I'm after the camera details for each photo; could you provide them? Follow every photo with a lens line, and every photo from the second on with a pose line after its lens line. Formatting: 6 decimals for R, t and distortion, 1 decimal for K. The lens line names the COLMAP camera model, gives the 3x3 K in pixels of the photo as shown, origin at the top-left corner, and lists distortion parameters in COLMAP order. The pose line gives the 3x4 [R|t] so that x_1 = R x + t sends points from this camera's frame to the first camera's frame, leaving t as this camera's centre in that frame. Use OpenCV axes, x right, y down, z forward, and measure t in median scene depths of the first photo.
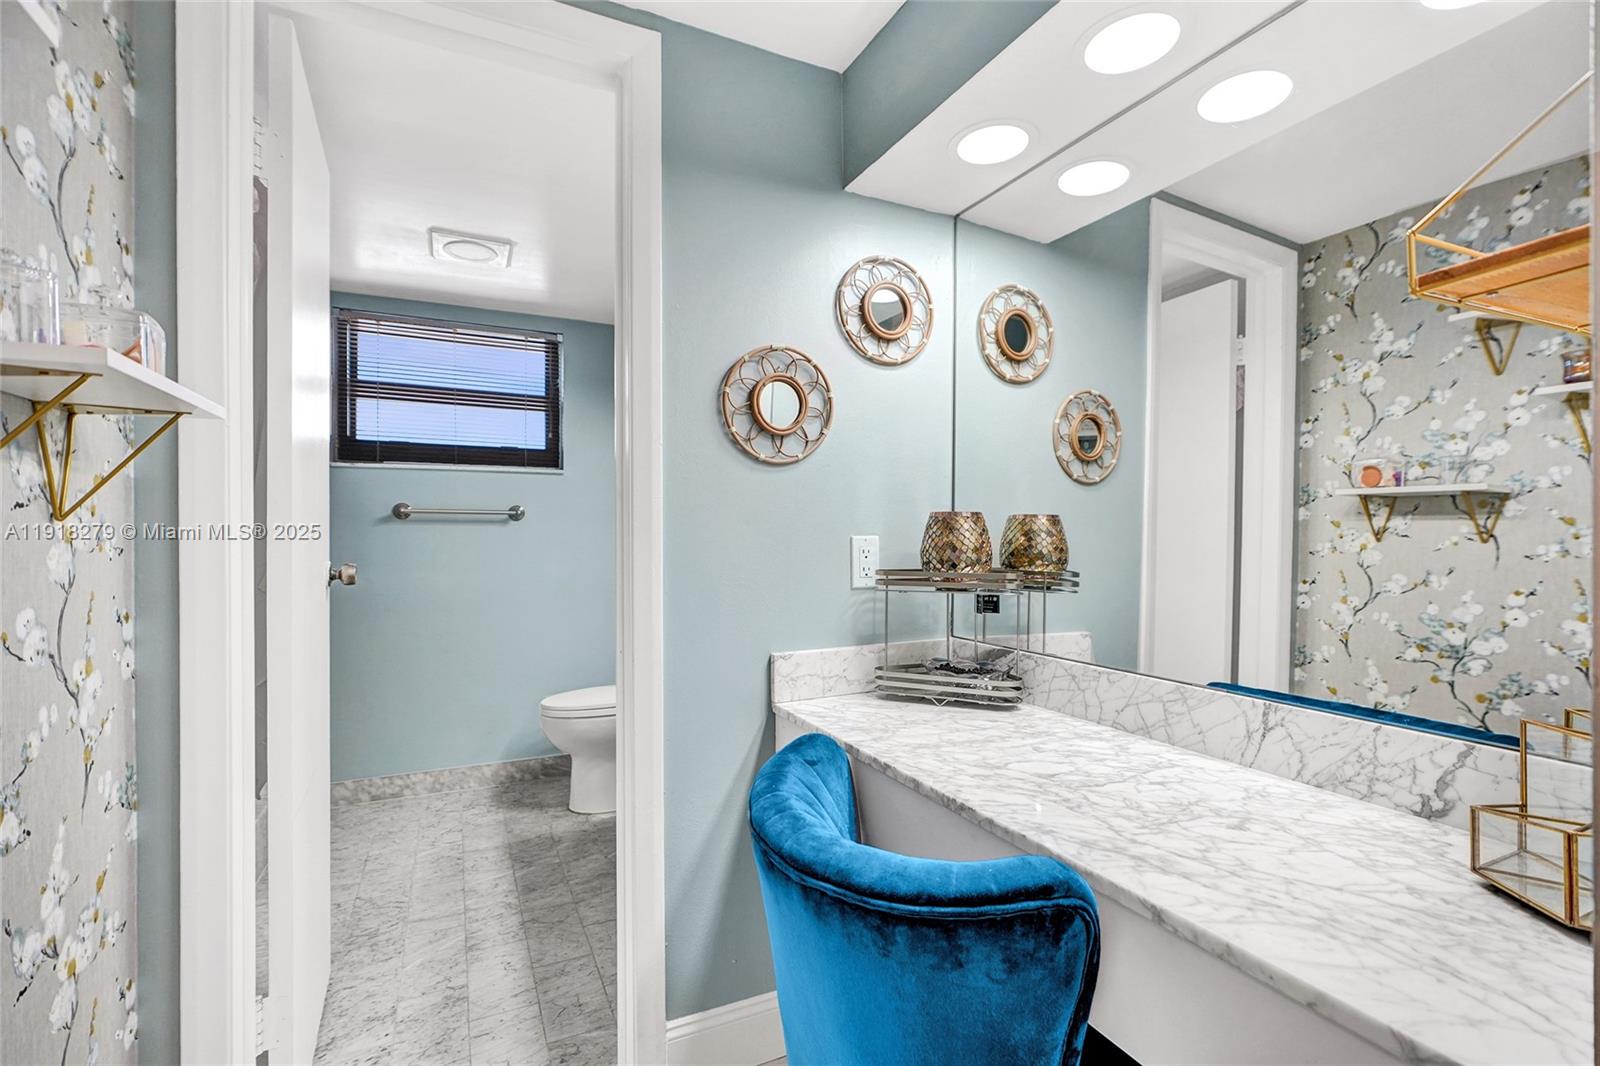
lens RADIAL K [[713.8, 0, 805.4], [0, 713.8, 532.8], [0, 0, 1]] dist [-0.020969, 0.007854]
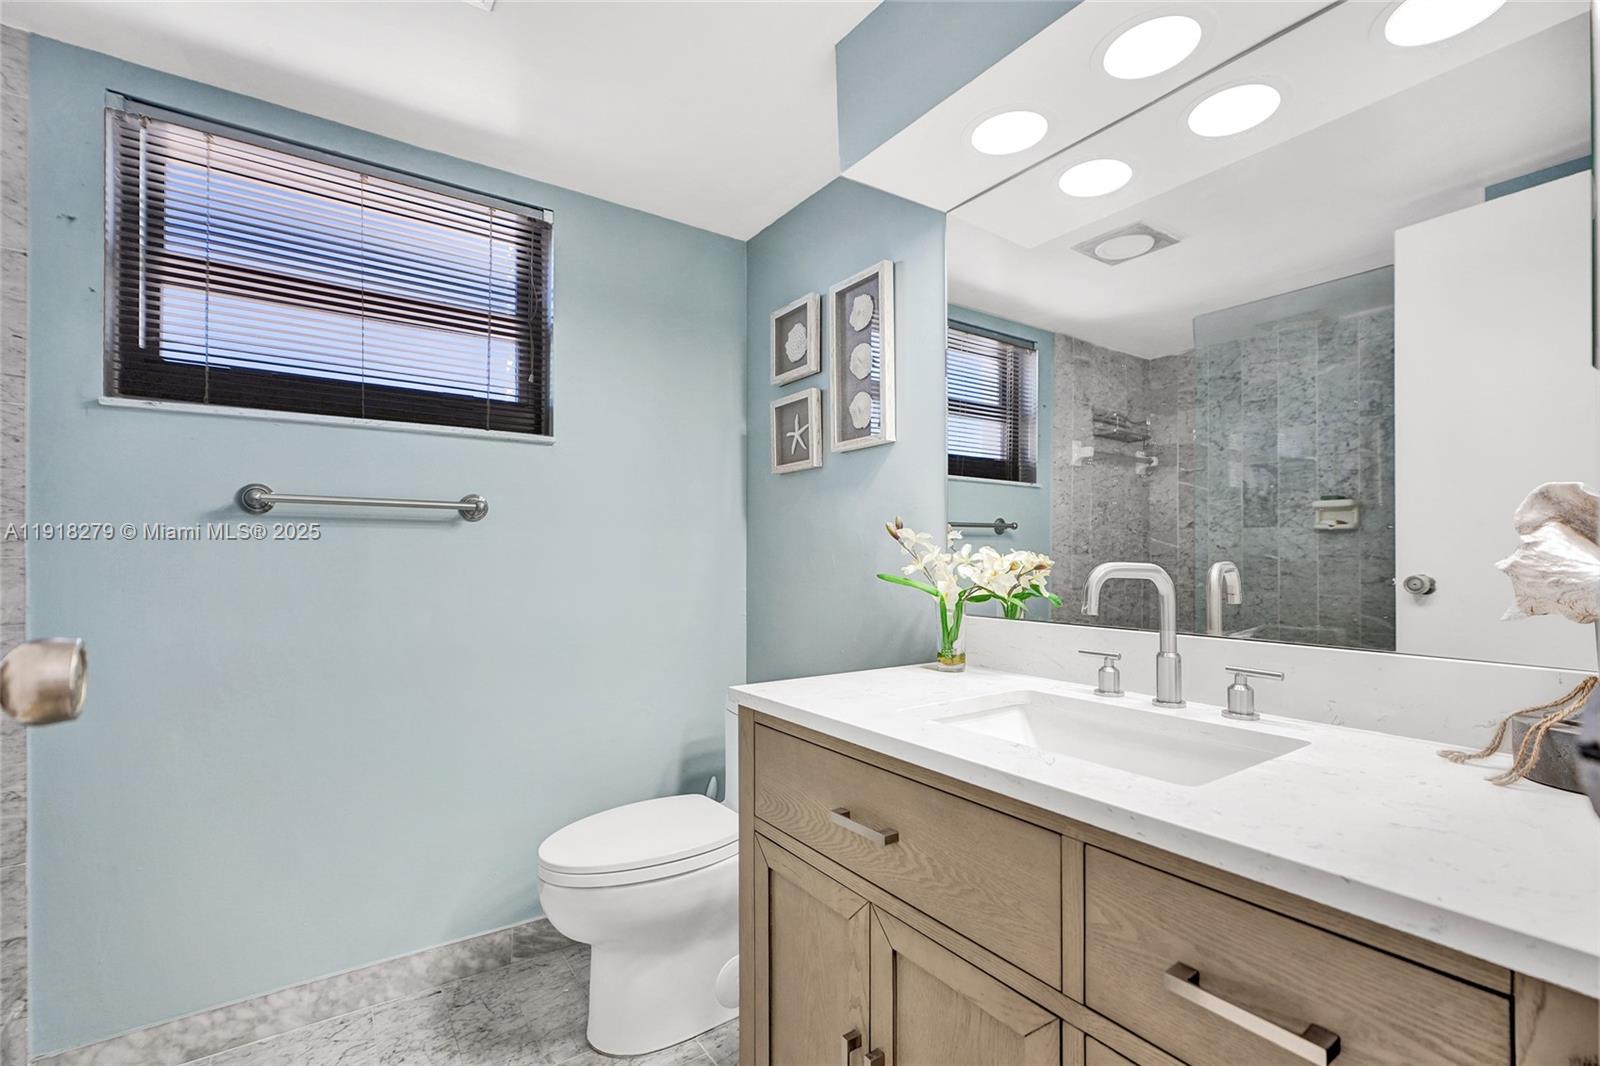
lens RADIAL K [[704.6, 0, 801.3], [0, 704.6, 561.4], [0, 0, 1]] dist [-0.010760, -0.000743]
pose [[0.986769, 0.012810, 0.161624, -0.241320], [-0.014163, 0.999874, 0.007218, 0.008712], [-0.161511, -0.009412, 0.986826, 0.404732]]
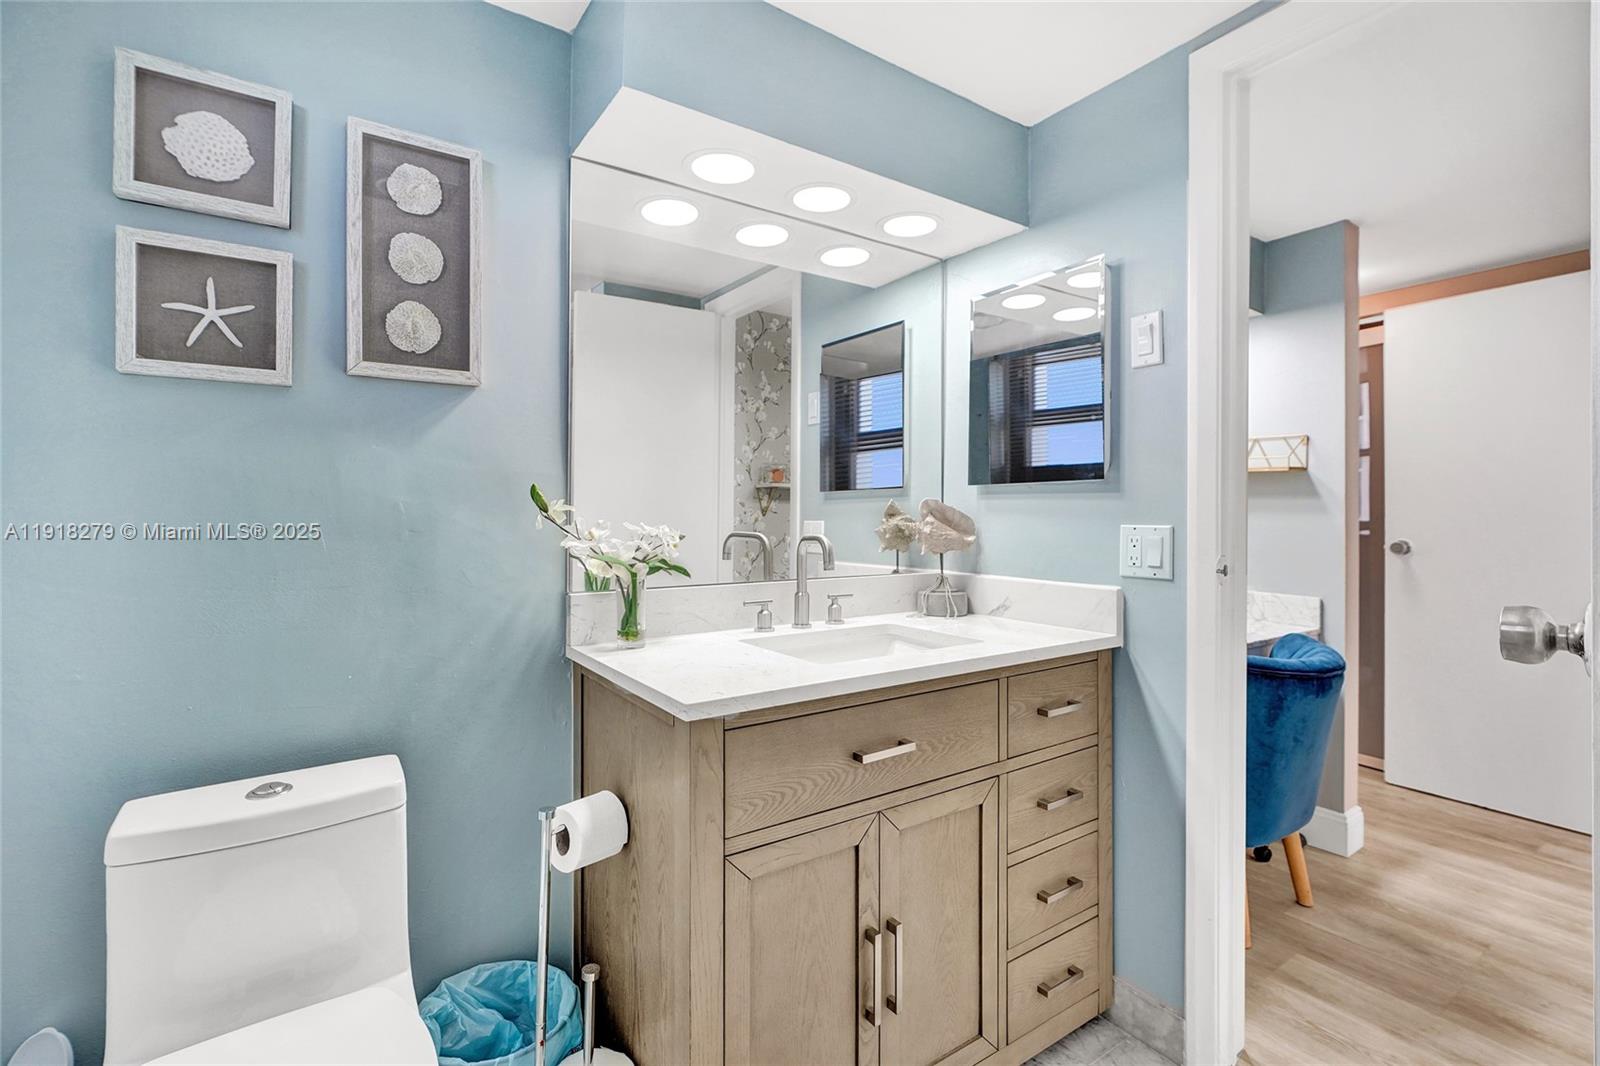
lens RADIAL K [[718.3, 0, 794.9], [0, 718.3, 523.0], [0, 0, 1]] dist [-0.017766, 0.004934]
pose [[-0.141221, 0.002643, 0.989975, -1.428782], [-0.003075, 0.999990, -0.003109, -0.012993], [-0.989973, -0.003483, -0.141211, 1.980715]]
